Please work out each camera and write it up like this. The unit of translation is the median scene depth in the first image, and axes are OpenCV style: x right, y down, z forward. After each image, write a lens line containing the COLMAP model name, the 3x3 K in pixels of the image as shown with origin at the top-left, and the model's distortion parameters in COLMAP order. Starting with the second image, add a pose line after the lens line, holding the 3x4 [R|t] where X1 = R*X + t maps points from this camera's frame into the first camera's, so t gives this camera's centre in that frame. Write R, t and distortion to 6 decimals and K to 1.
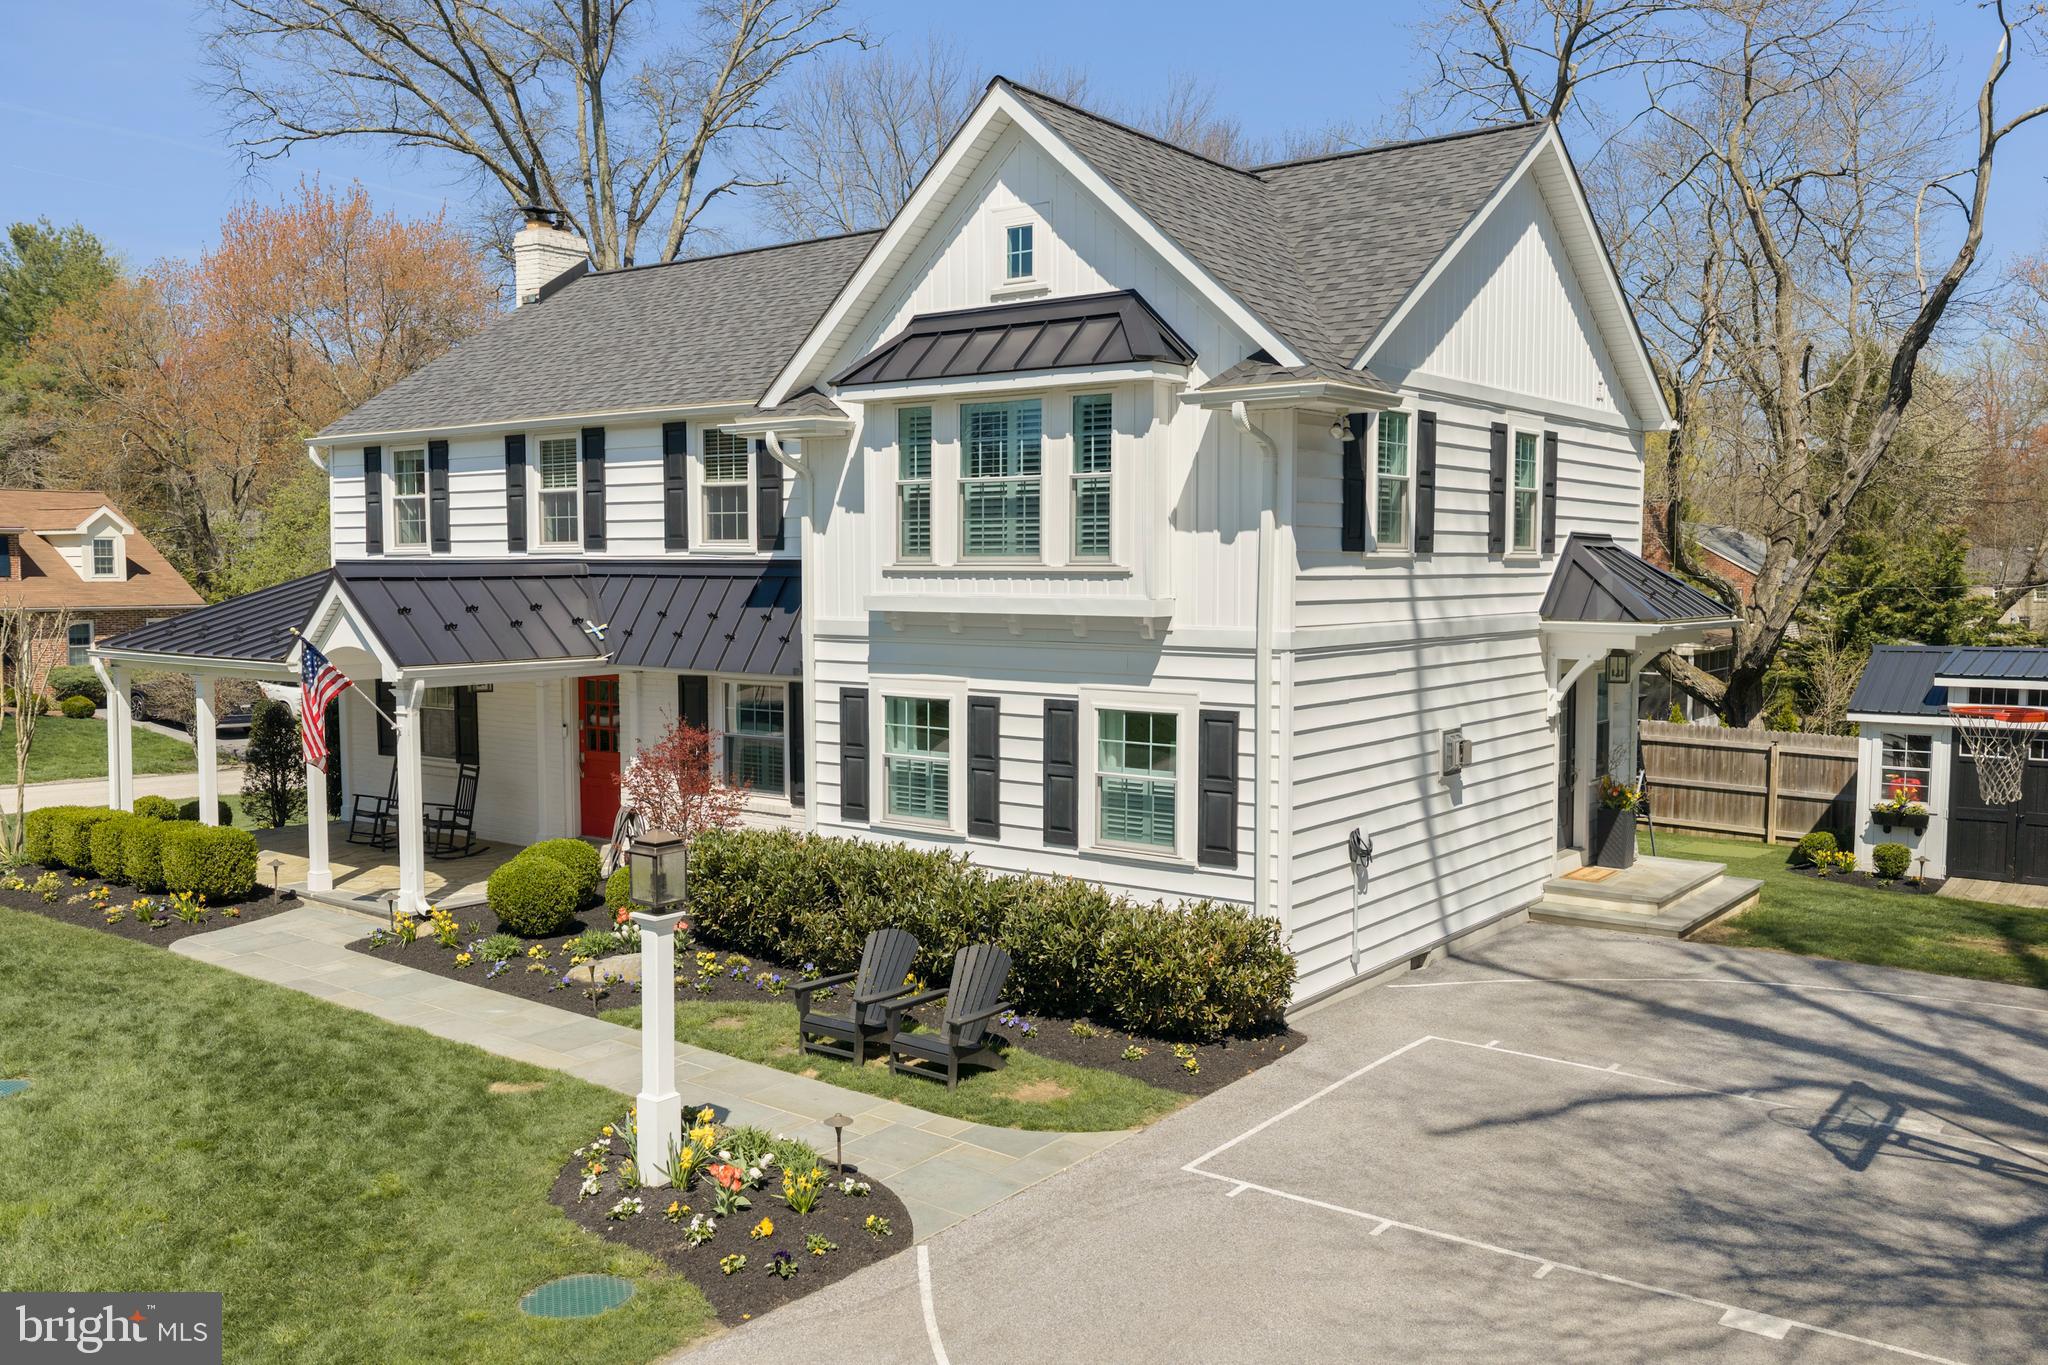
lens RADIAL K [[1707.2, 0, 1024.9], [0, 1707.2, 708.7], [0, 0, 1]] dist [0.048873, -0.000661]
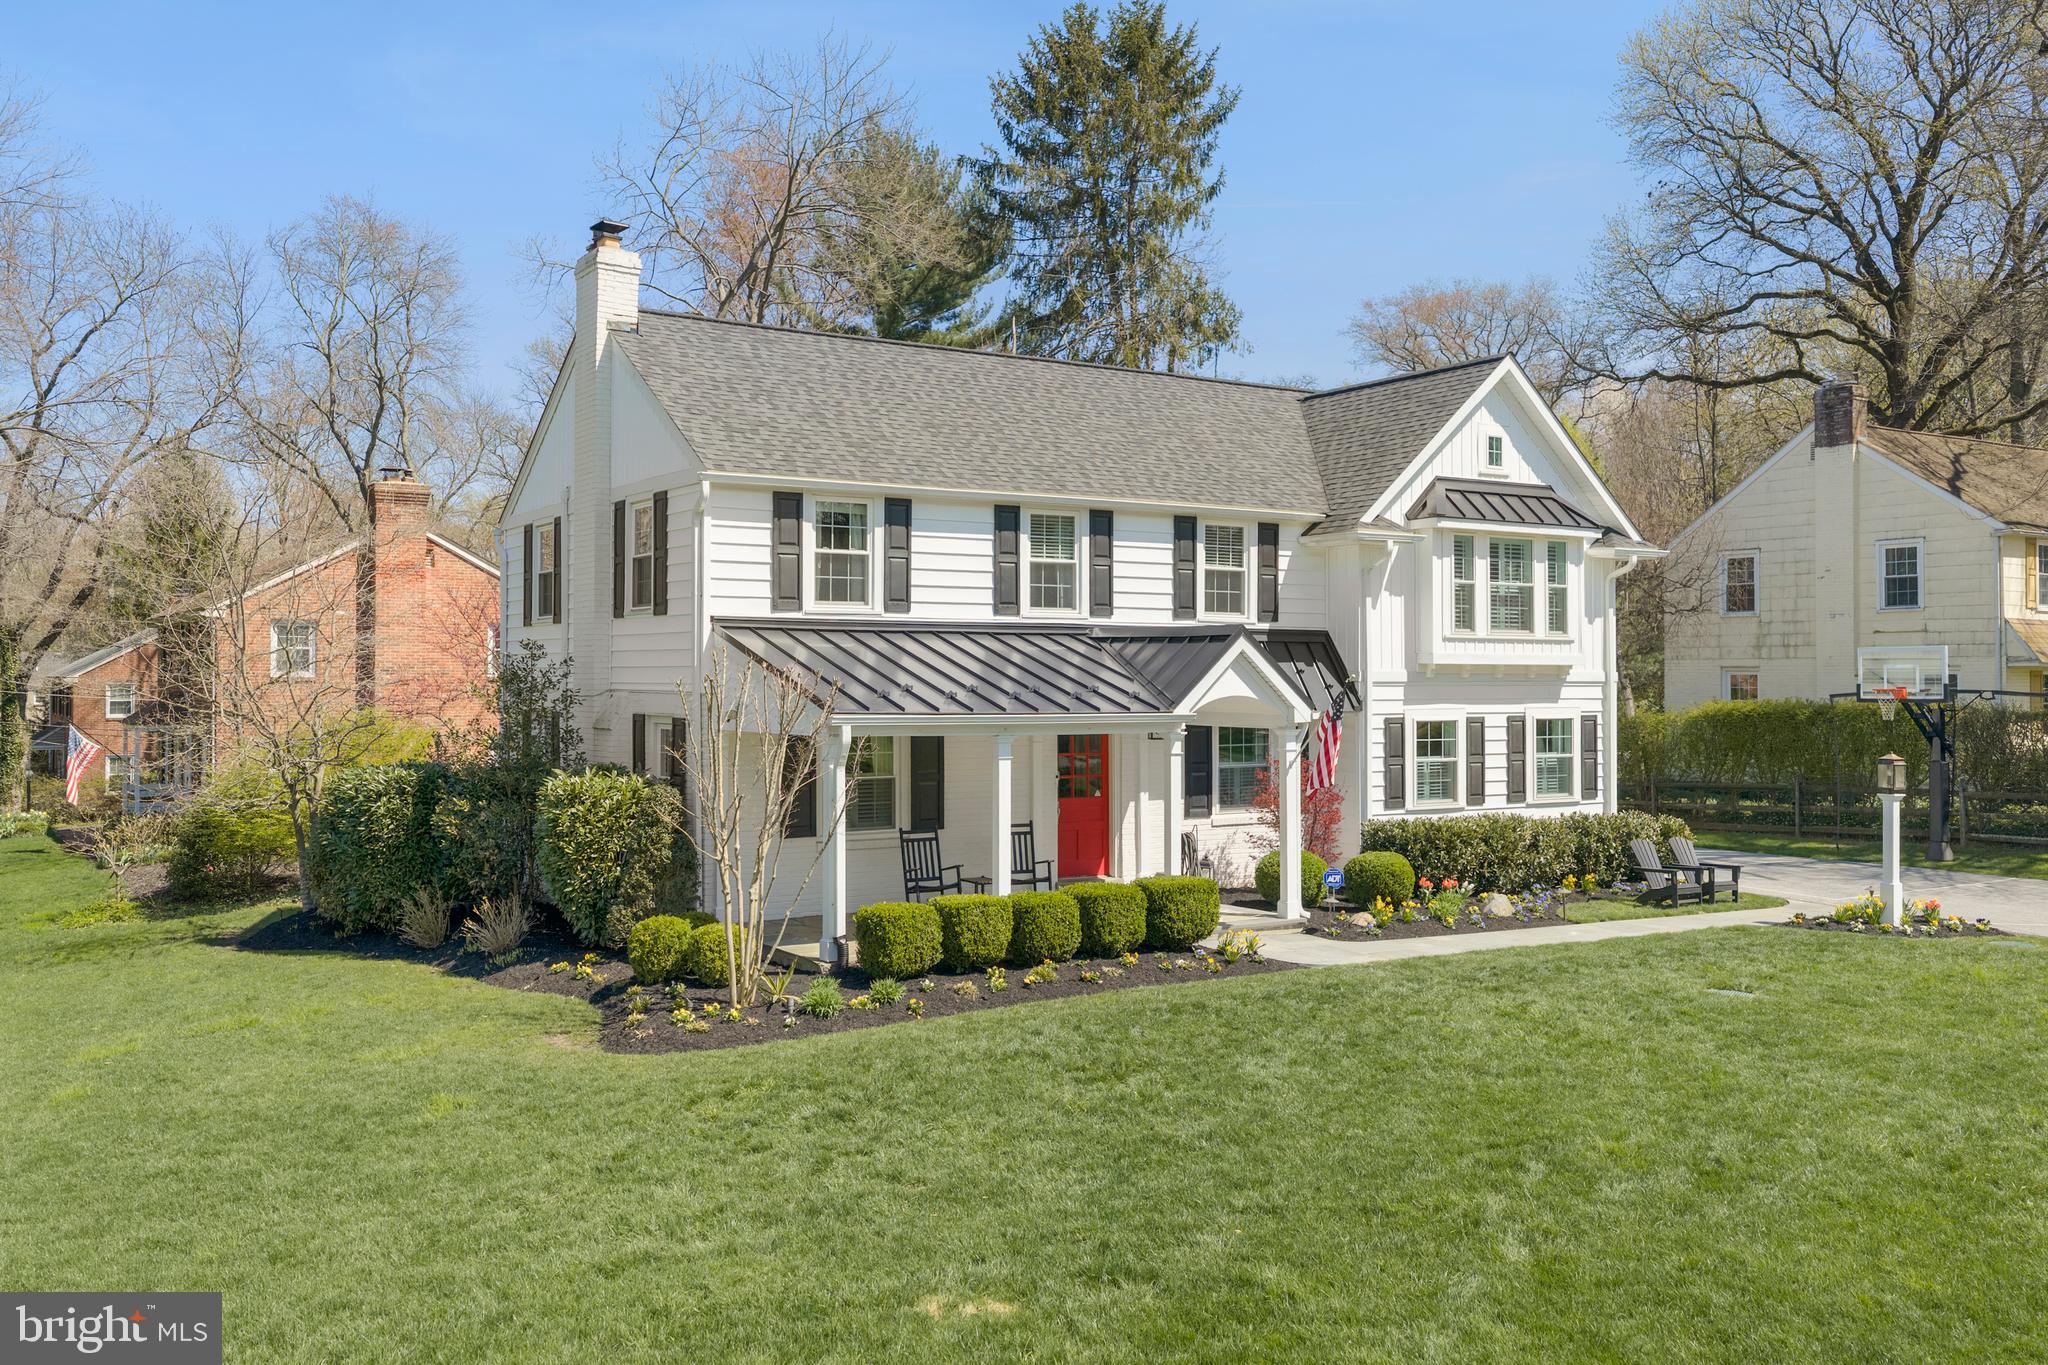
lens RADIAL K [[1731.1, 0, 1024.0], [0, 1731.1, 682.5], [0, 0, 1]] dist [0.001349, 0.006510]
pose [[0.347845, 0.000737, 0.937552, -1.709264], [0.078334, 0.996480, -0.029846, -0.024148], [-0.934274, 0.083824, 0.346563, 0.834246]]
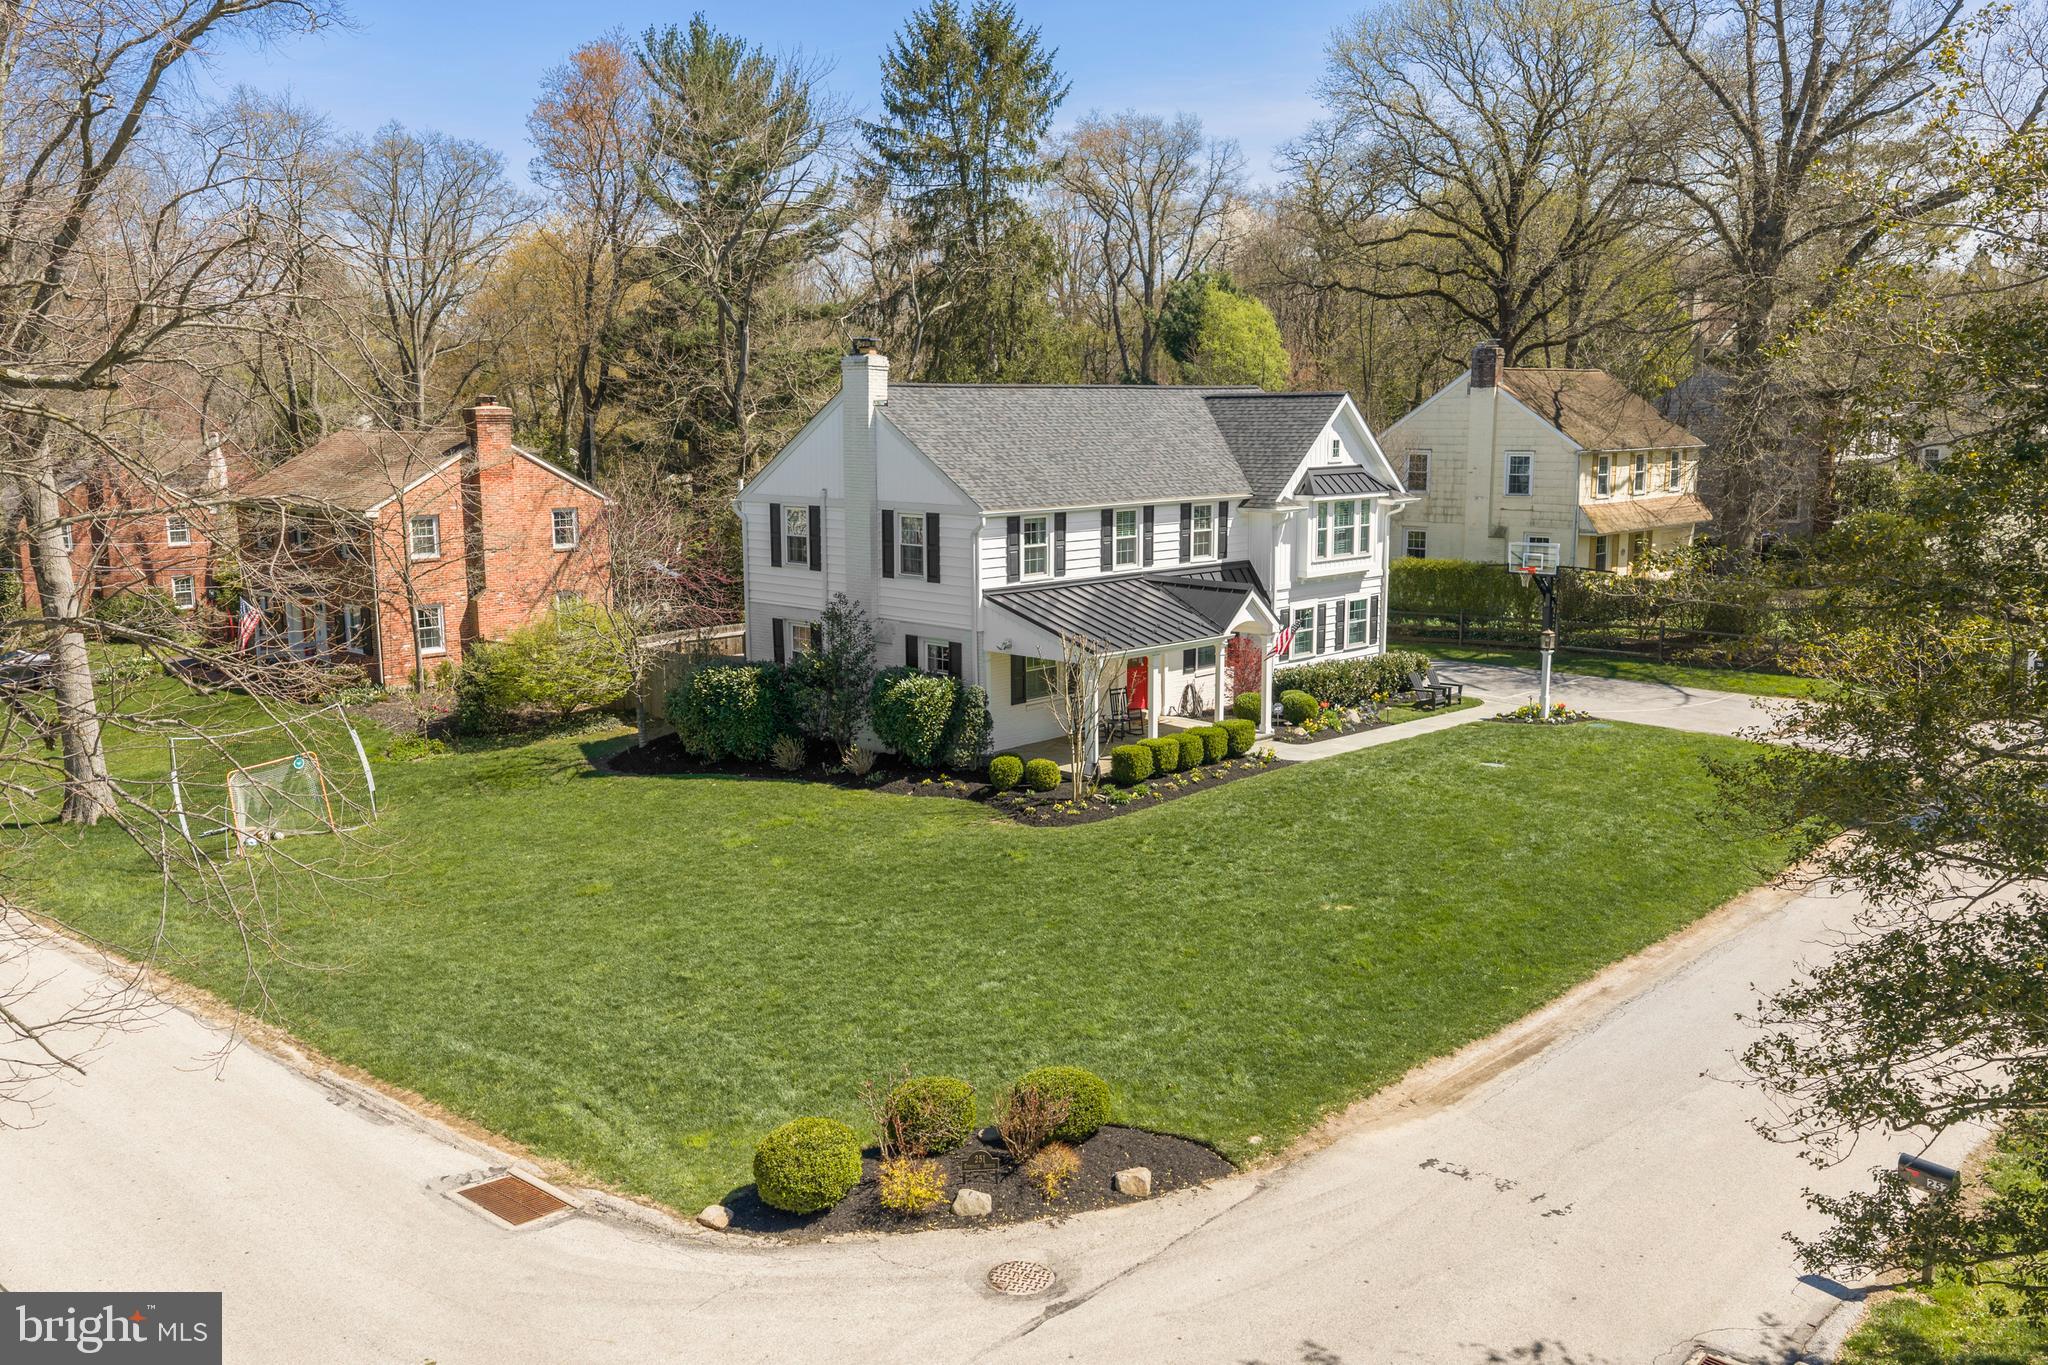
lens RADIAL K [[1617.8, 0, 1016.7], [0, 1617.8, 736.3], [0, 0, 1]] dist [0.078850, -0.170033]
pose [[0.122355, -0.191645, 0.973808, -2.764357], [0.089833, 0.979291, 0.181437, -0.327405], [-0.988412, 0.065280, 0.137038, 1.152440]]
